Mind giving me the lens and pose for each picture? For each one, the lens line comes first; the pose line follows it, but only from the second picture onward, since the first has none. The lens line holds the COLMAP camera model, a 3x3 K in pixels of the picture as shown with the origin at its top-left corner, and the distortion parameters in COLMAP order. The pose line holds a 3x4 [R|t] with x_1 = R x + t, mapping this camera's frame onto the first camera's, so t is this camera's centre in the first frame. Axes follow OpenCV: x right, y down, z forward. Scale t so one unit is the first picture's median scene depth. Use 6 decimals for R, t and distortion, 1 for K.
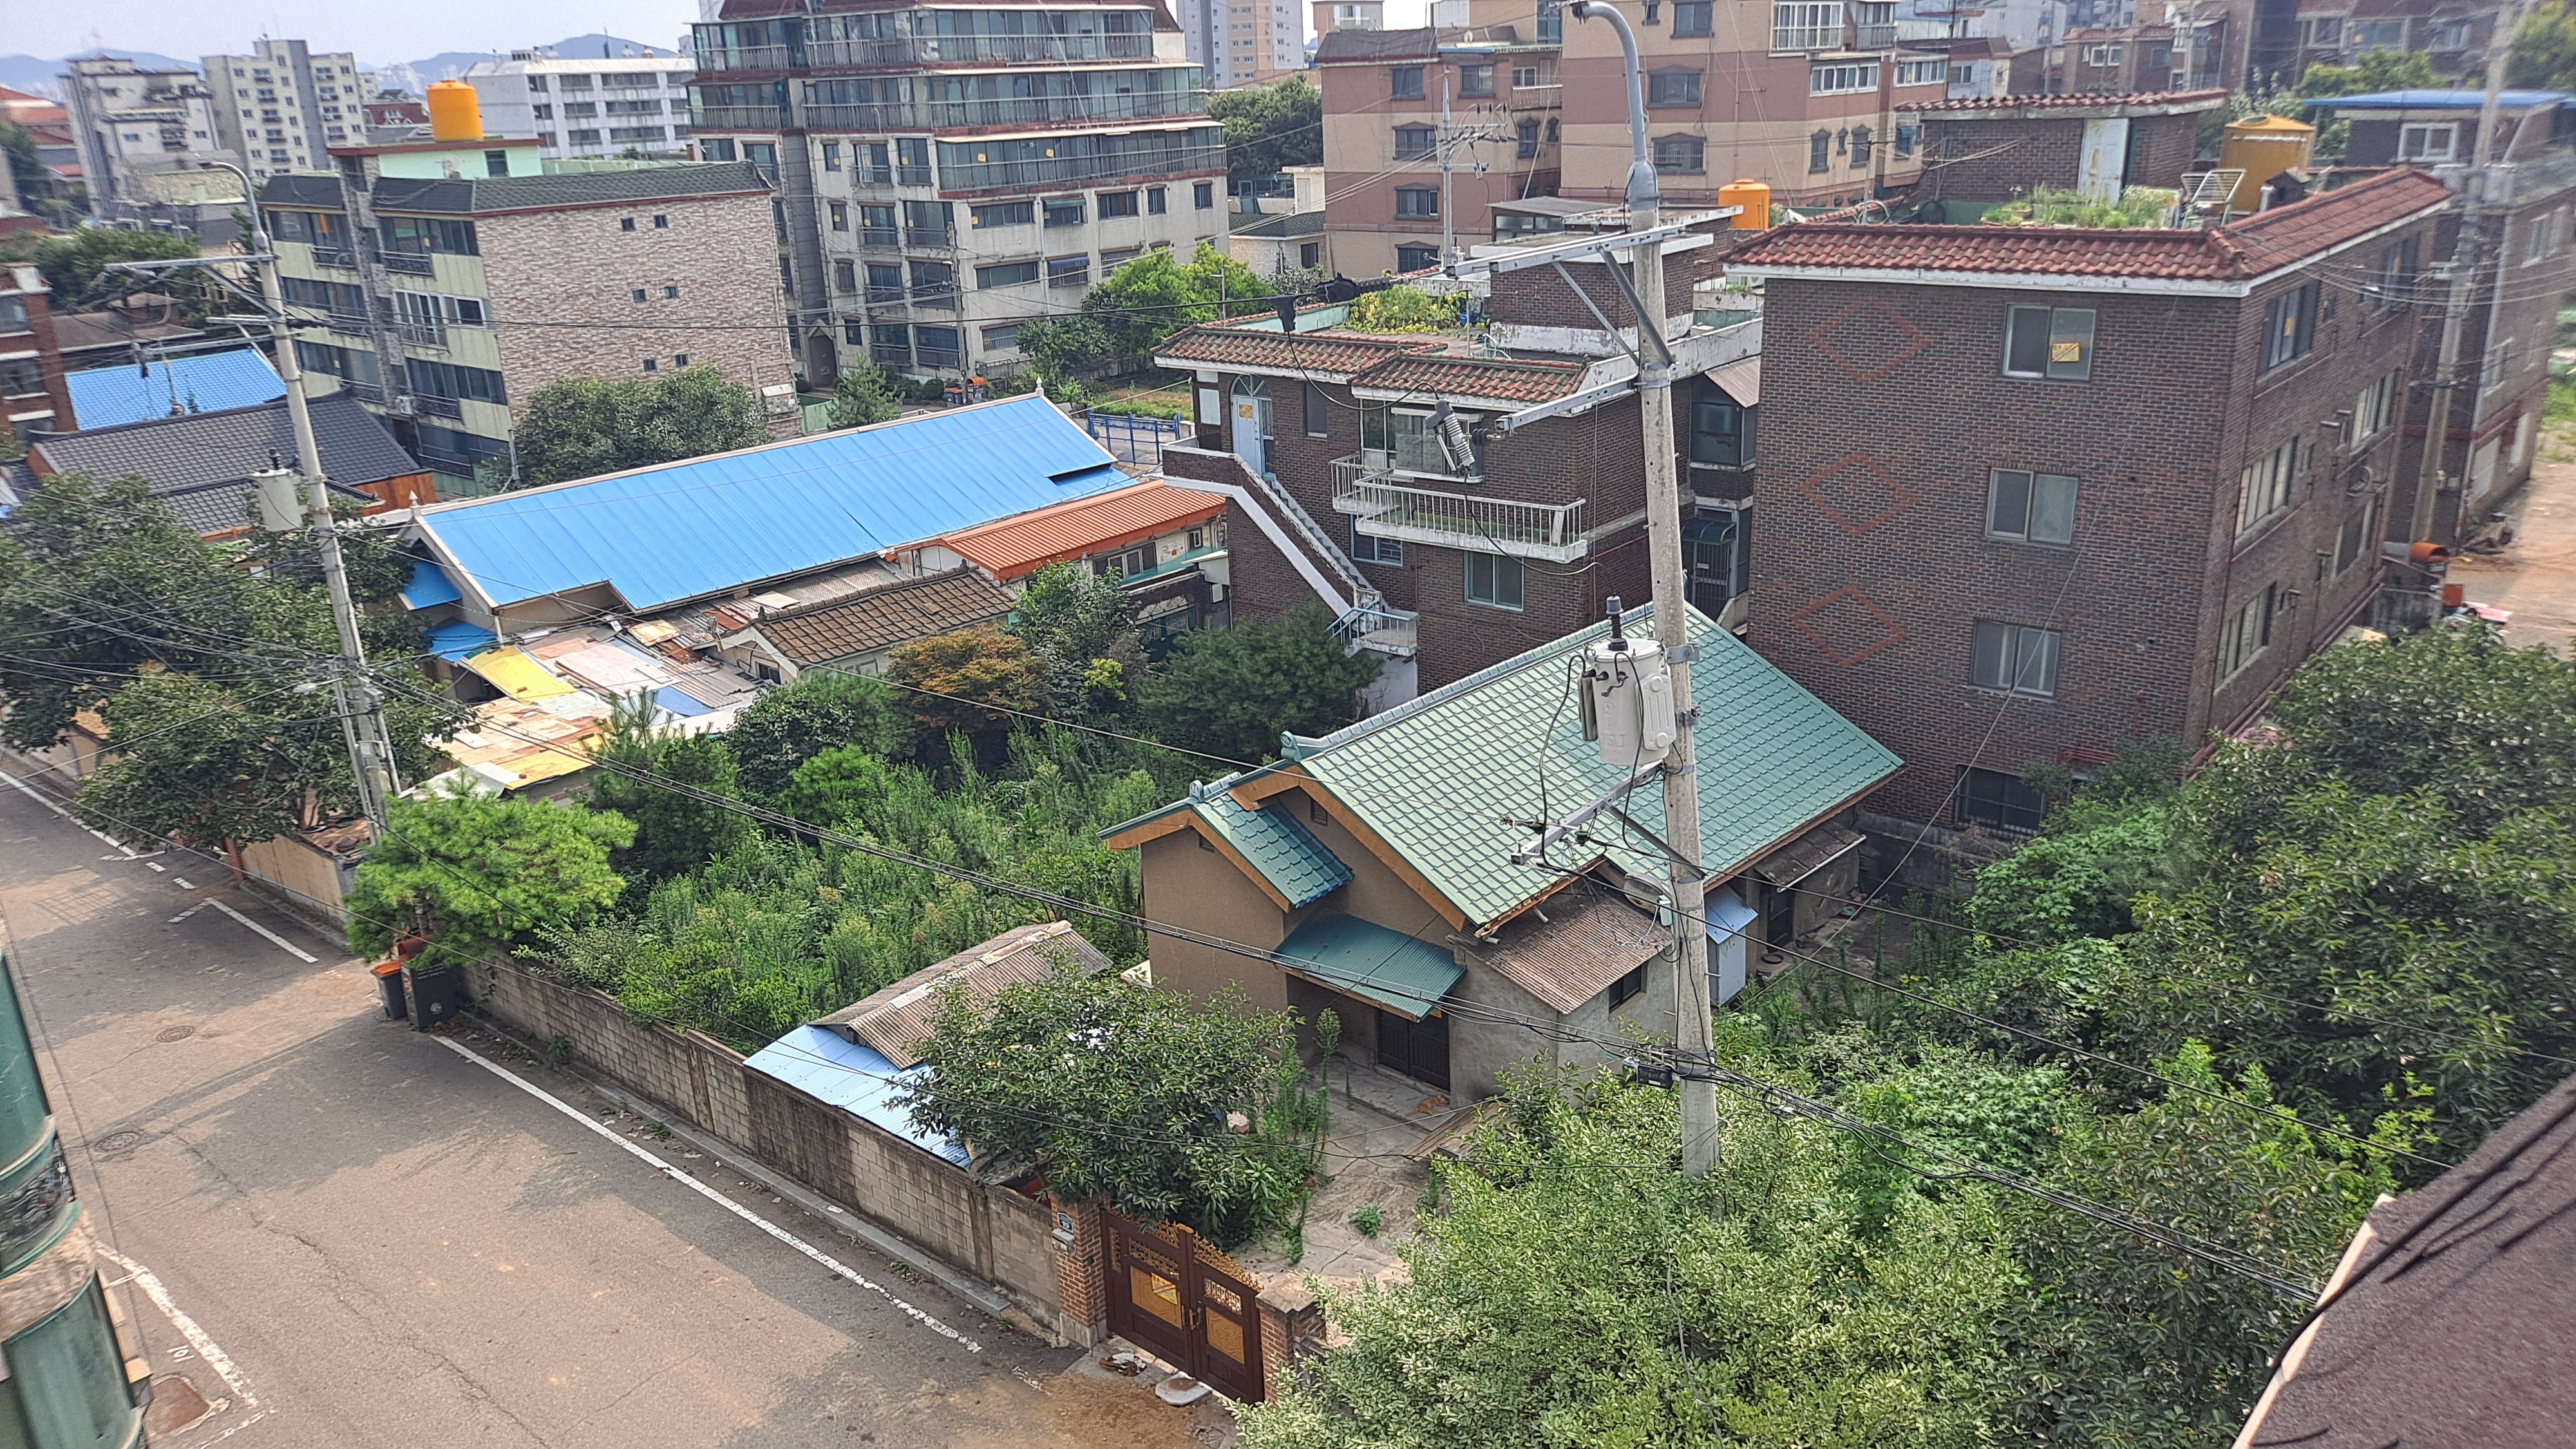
lens RADIAL K [[1853.4, 0, 1288.0], [0, 1853.4, 724.5], [0, 0, 1]] dist [0.055054, -0.067466]
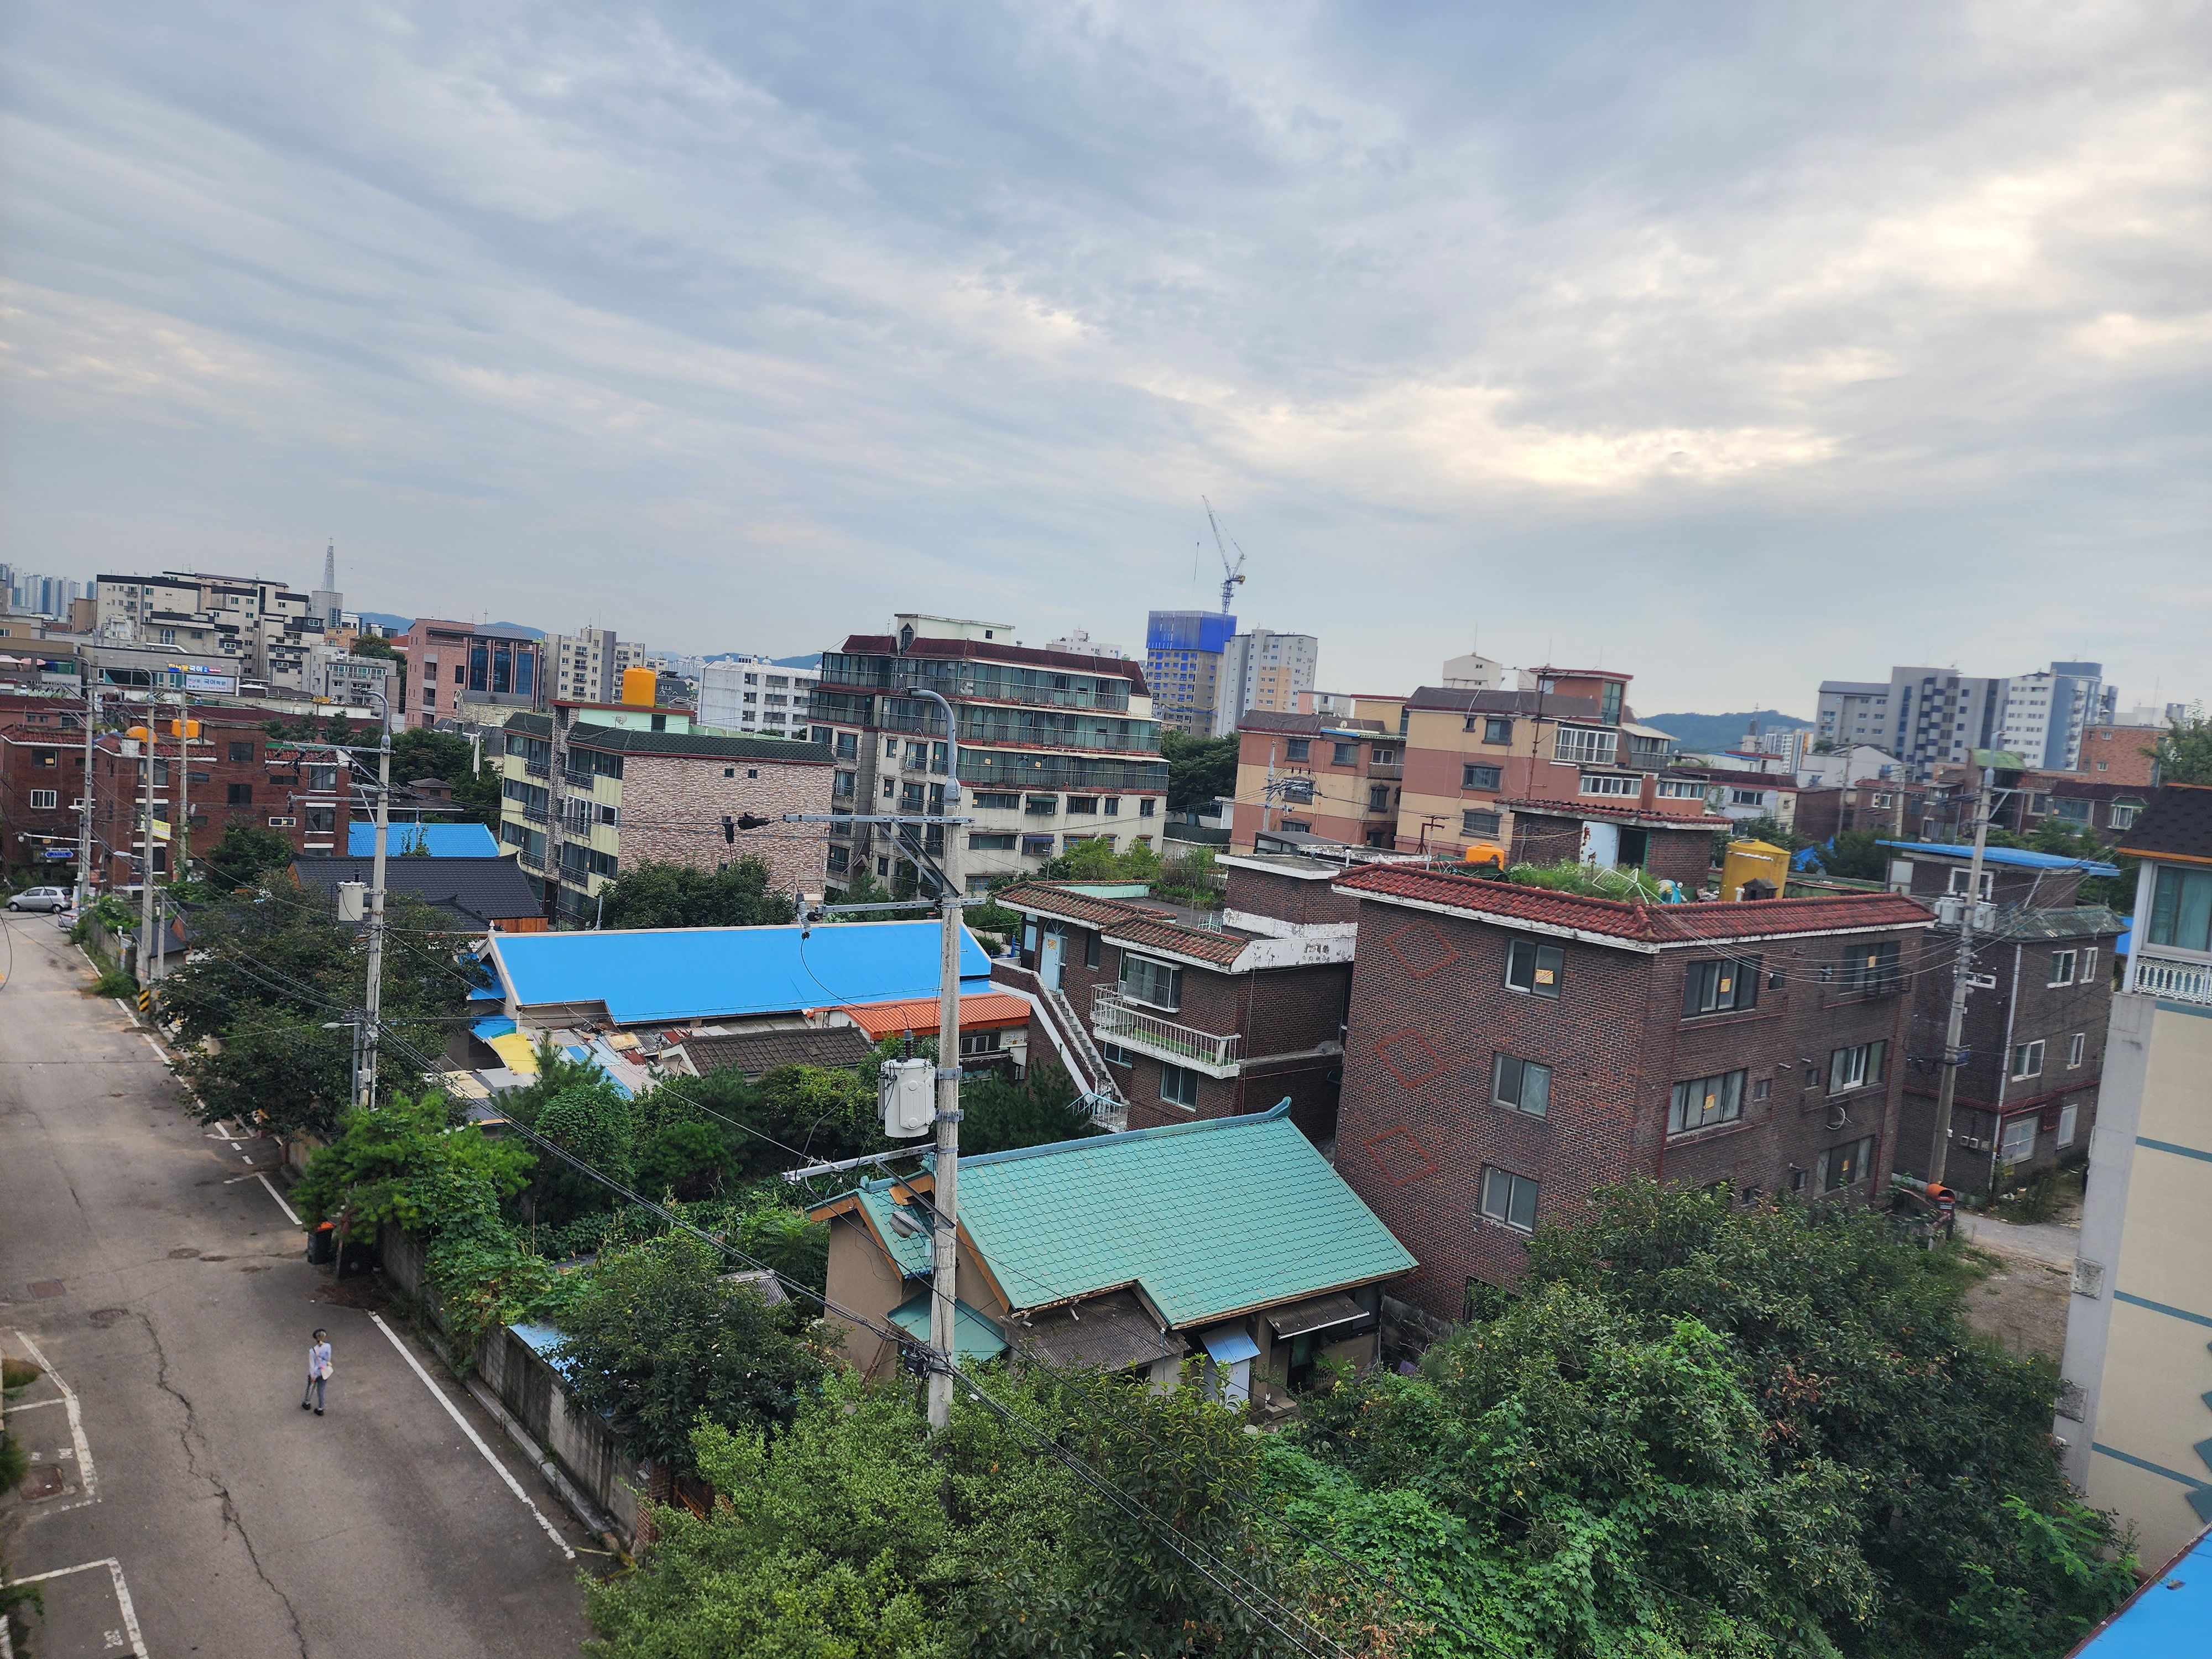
lens RADIAL K [[1453.9, 0, 1111.3], [0, 1453.9, 823.3], [0, 0, 1]] dist [0.087961, -0.080544]
pose [[0.981482, 0.133043, -0.137811, 0.101017], [-0.164924, 0.952856, -0.254689, 0.011175], [0.097430, 0.272701, 0.957153, -0.051801]]
